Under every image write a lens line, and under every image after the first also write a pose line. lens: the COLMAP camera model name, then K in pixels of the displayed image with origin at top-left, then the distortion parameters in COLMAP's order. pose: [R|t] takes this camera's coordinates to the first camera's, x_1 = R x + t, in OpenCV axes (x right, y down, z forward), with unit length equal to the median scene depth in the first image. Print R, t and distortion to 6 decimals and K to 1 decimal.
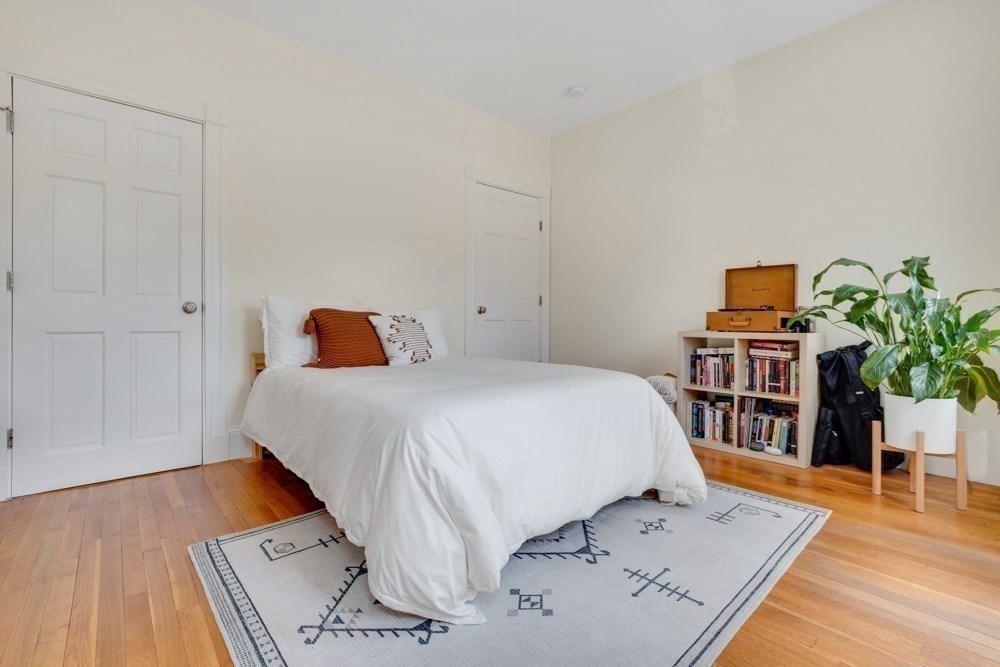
lens RADIAL K [[446.5, 0, 498.3], [0, 446.5, 324.0], [0, 0, 1]] dist [-0.011665, 0.001900]
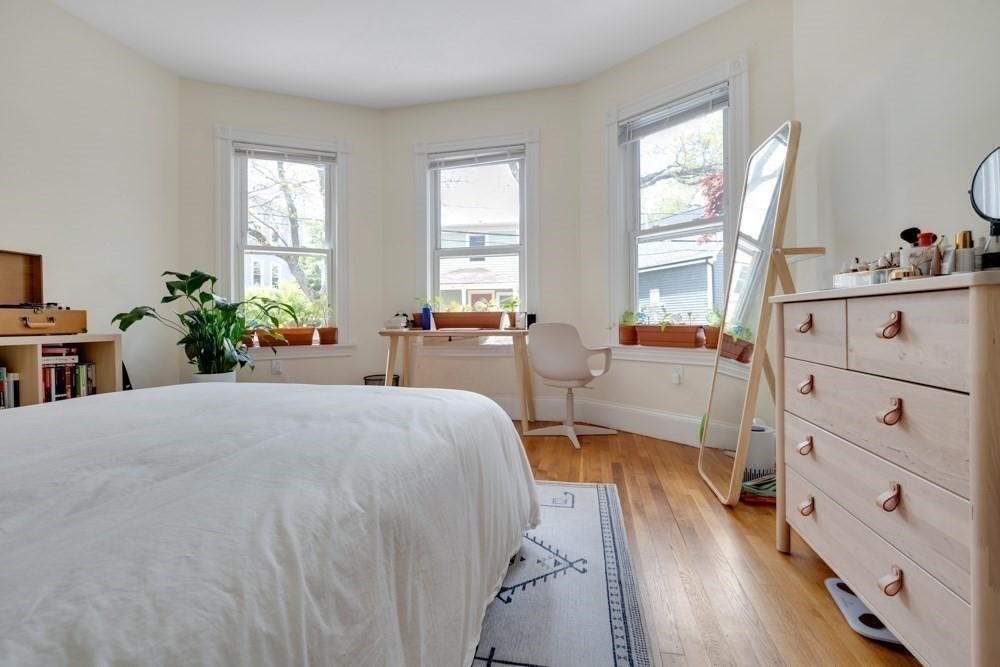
lens RADIAL K [[446.5, 0, 500.0], [0, 446.5, 324.6], [0, 0, 1]] dist [-0.011665, 0.001900]
pose [[-0.606830, 0.000077, 0.794832, -0.816115], [0.014153, 0.999842, 0.010709, 0.003423], [-0.794706, 0.017748, -0.606735, 1.226834]]
